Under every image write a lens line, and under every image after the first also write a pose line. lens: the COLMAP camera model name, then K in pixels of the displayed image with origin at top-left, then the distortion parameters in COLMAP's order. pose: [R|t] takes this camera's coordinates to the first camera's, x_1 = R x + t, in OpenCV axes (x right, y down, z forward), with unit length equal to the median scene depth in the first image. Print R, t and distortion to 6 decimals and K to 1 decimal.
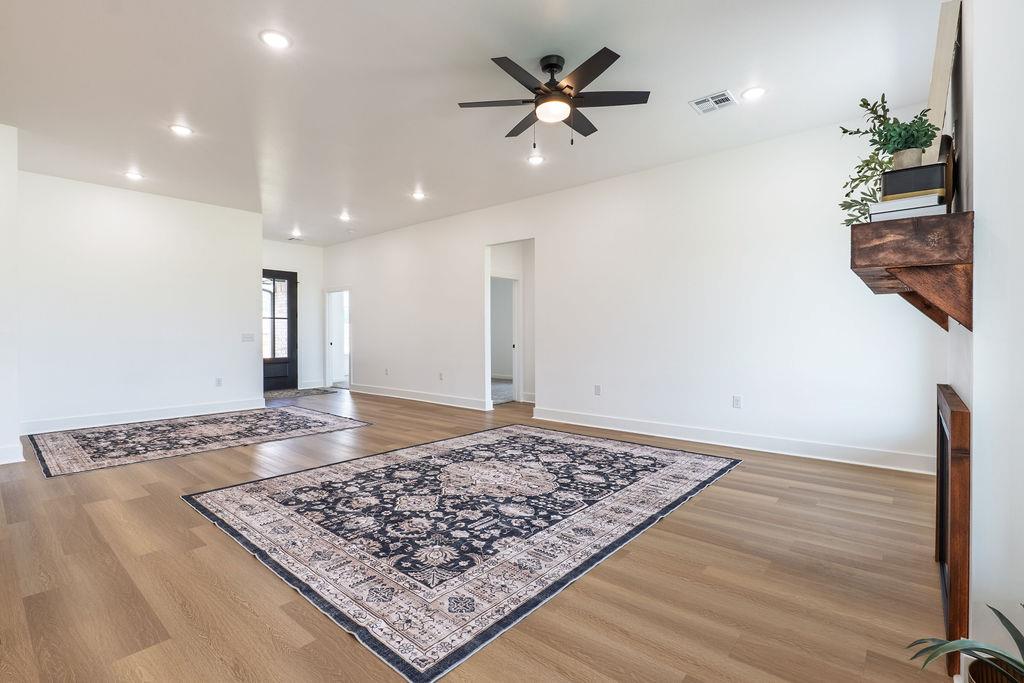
lens RADIAL K [[472.7, 0, 513.2], [0, 472.7, 339.7], [0, 0, 1]] dist [-0.008229, -0.000581]
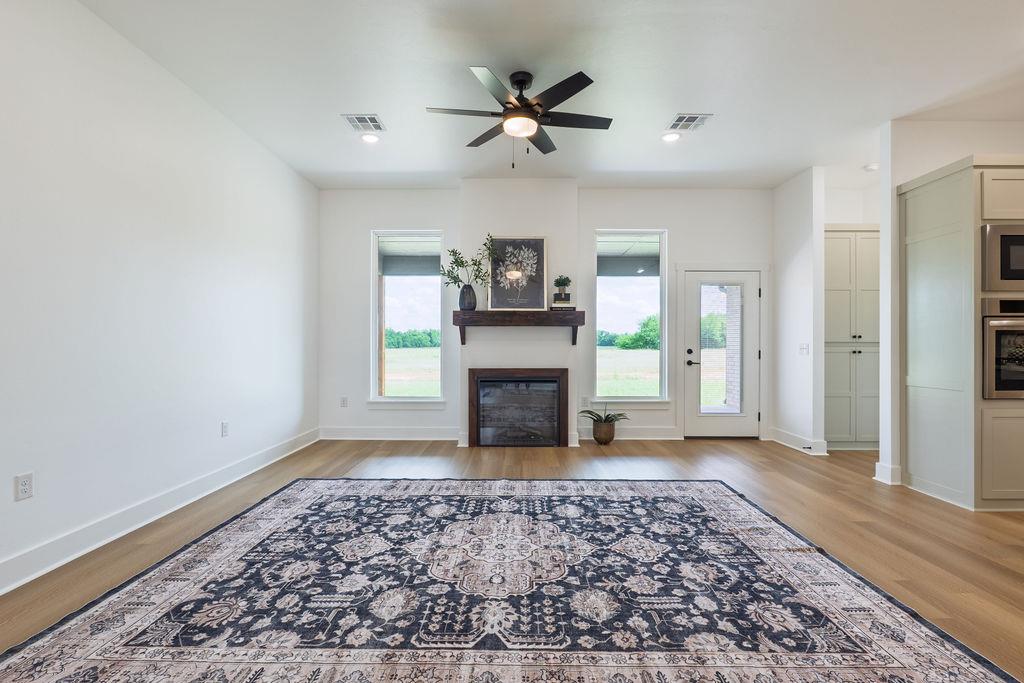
lens RADIAL K [[472.7, 0, 508.1], [0, 472.7, 346.0], [0, 0, 1]] dist [-0.008229, -0.000581]
pose [[-0.637709, 0.000613, 0.770277, -0.677785], [0.008986, 0.999938, 0.006644, -0.019912], [-0.770225, 0.011158, -0.637674, 1.655888]]
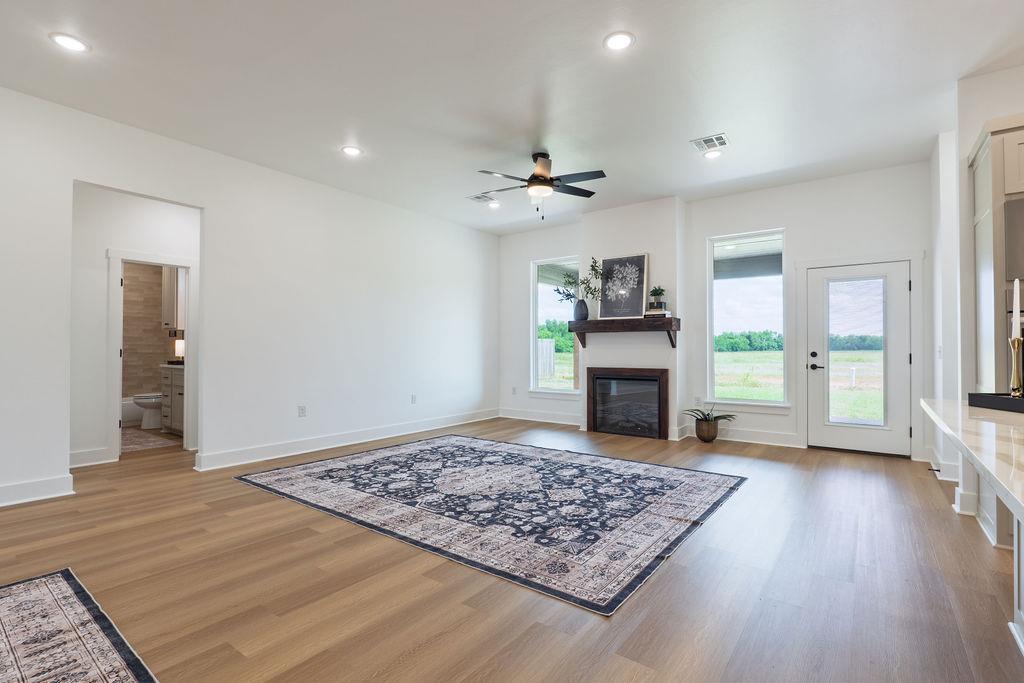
lens RADIAL K [[472.7, 0, 513.7], [0, 472.7, 344.4], [0, 0, 1]] dist [-0.008229, -0.000581]
pose [[-0.063832, 0.011742, 0.997892, -1.312343], [0.011152, 0.999877, -0.011052, -0.010619], [-0.997898, 0.010423, -0.063955, 1.160271]]
